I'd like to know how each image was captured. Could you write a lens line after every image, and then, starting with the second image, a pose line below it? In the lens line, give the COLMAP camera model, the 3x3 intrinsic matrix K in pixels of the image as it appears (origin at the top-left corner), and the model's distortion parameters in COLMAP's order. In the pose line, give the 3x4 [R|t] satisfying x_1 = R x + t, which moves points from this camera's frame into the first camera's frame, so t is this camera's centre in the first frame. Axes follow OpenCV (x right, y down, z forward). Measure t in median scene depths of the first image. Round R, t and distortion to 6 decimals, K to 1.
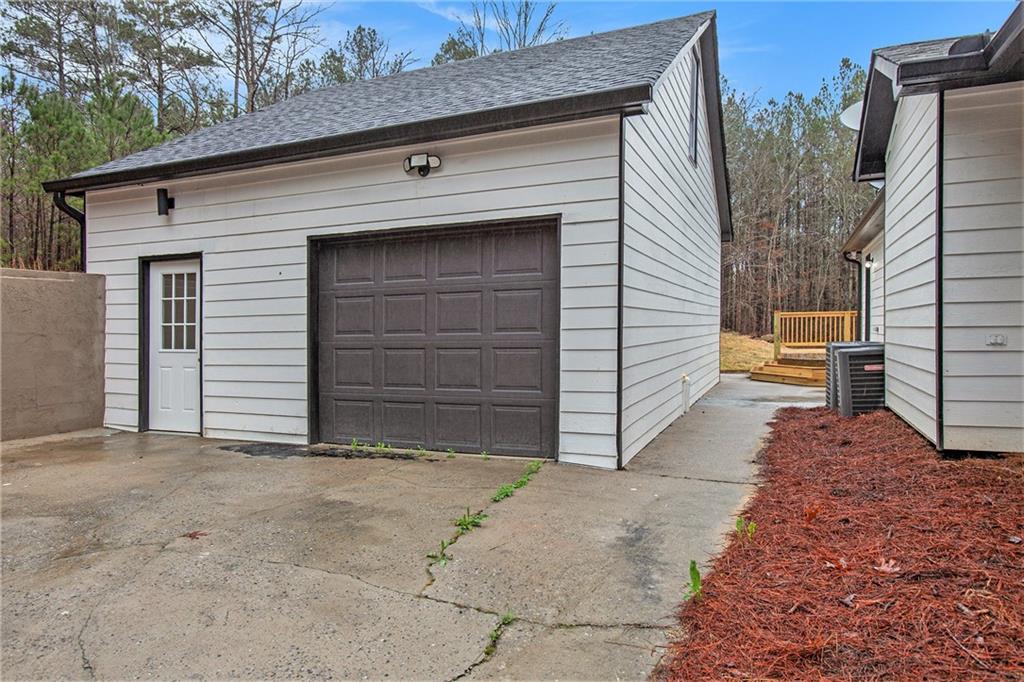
lens RADIAL K [[682.3, 0, 512.0], [0, 682.3, 341.0], [0, 0, 1]] dist [-0.003963, -0.001309]
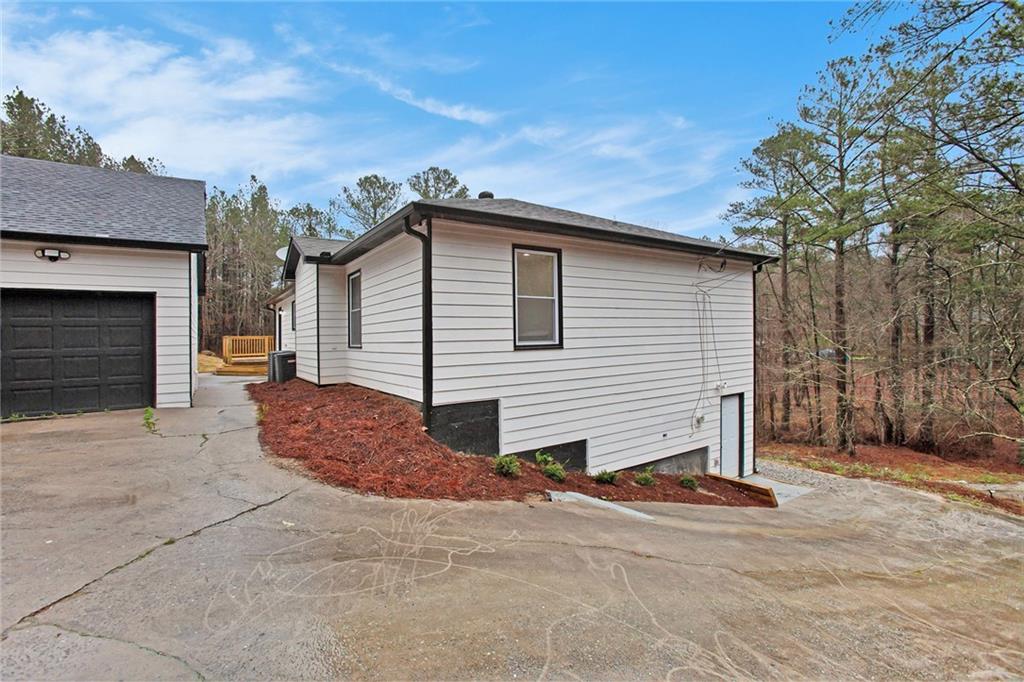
lens RADIAL K [[452.2, 0, 512.0], [0, 452.2, 341.0], [0, 0, 1]] dist [-0.003352, -0.000395]
pose [[0.557020, -0.002130, 0.830497, -0.443468], [0.026472, 0.999534, -0.015192, 0.017443], [-0.830077, 0.030447, 0.556816, -0.657617]]
